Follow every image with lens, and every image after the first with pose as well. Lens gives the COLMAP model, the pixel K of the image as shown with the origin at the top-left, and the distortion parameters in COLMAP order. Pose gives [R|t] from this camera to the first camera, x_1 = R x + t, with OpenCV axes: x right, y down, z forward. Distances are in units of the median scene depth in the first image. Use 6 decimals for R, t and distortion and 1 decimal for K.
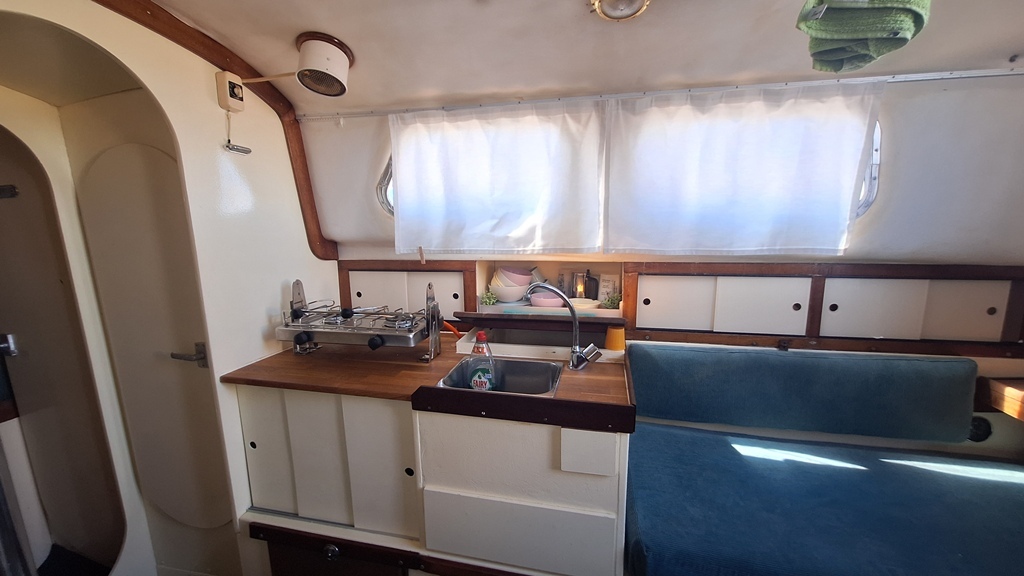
lens RADIAL K [[408.1, 0, 513.8], [0, 408.1, 297.3], [0, 0, 1]] dist [-0.001232, 0.000290]
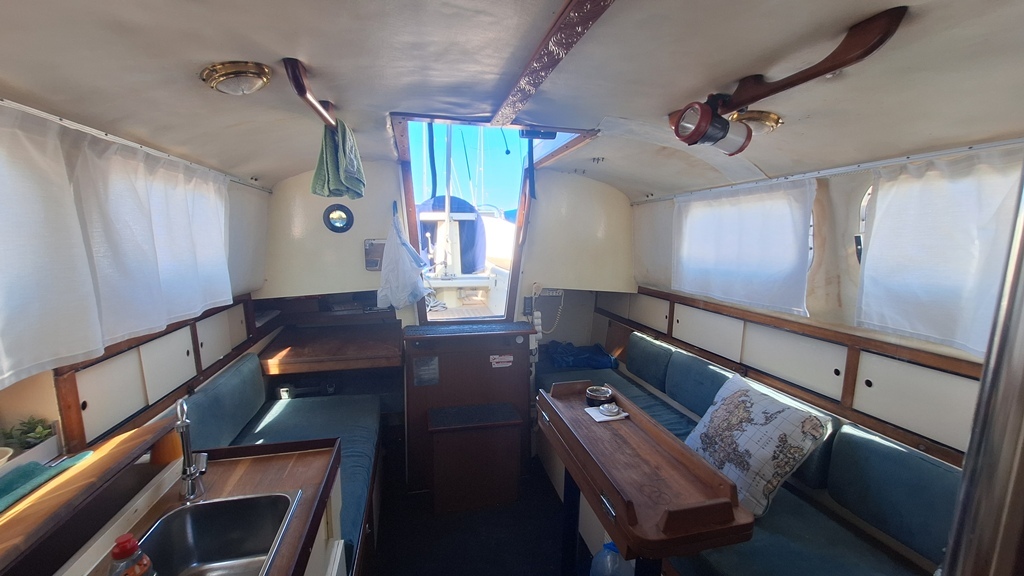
lens RADIAL K [[408.1, 0, 513.8], [0, 408.1, 297.3], [0, 0, 1]] dist [-0.001232, 0.000290]
pose [[-0.450952, -0.128216, 0.883291, -0.688676], [0.162440, 0.961311, 0.222472, -0.232689], [-0.877642, 0.243806, -0.412678, 0.663076]]
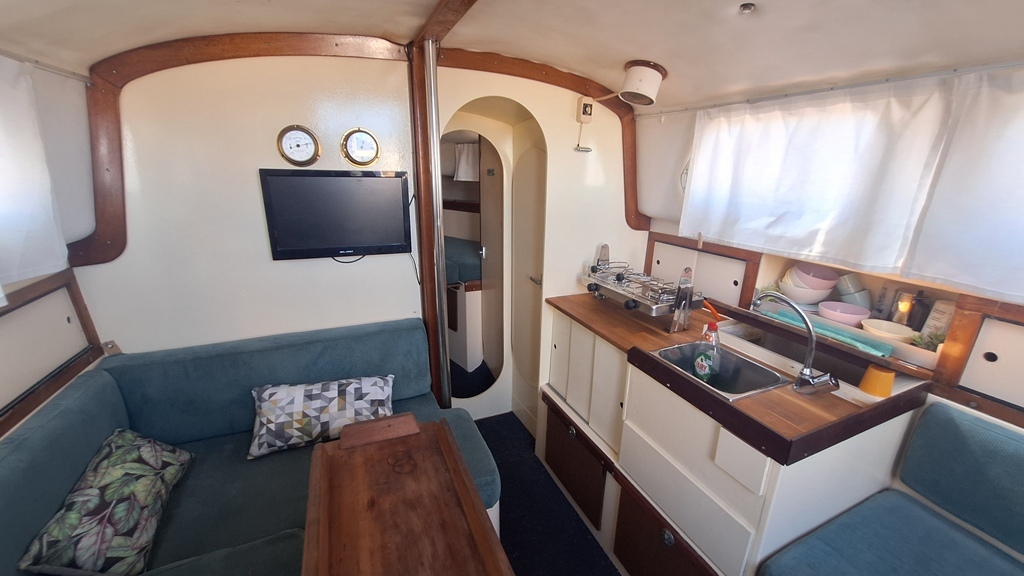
lens RADIAL K [[408.1, 0, 513.8], [0, 408.1, 297.3], [0, 0, 1]] dist [-0.001232, 0.000290]
pose [[0.600833, 0.263575, -0.754670, 0.378373], [-0.168157, 0.964626, 0.203025, -0.103253], [0.781487, 0.004919, 0.623902, -0.086138]]
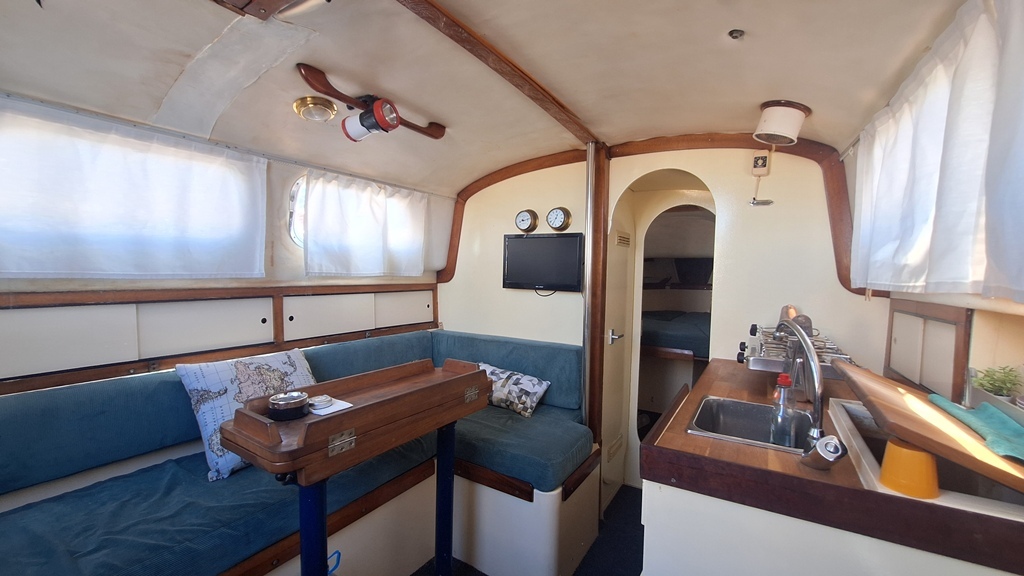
lens RADIAL K [[408.1, 0, 513.8], [0, 408.1, 297.3], [0, 0, 1]] dist [-0.001232, 0.000290]
pose [[-0.314268, 0.060486, -0.947406, 0.827296], [-0.190292, 0.973700, 0.125287, -0.064954], [0.930067, 0.219657, -0.294493, 0.654032]]
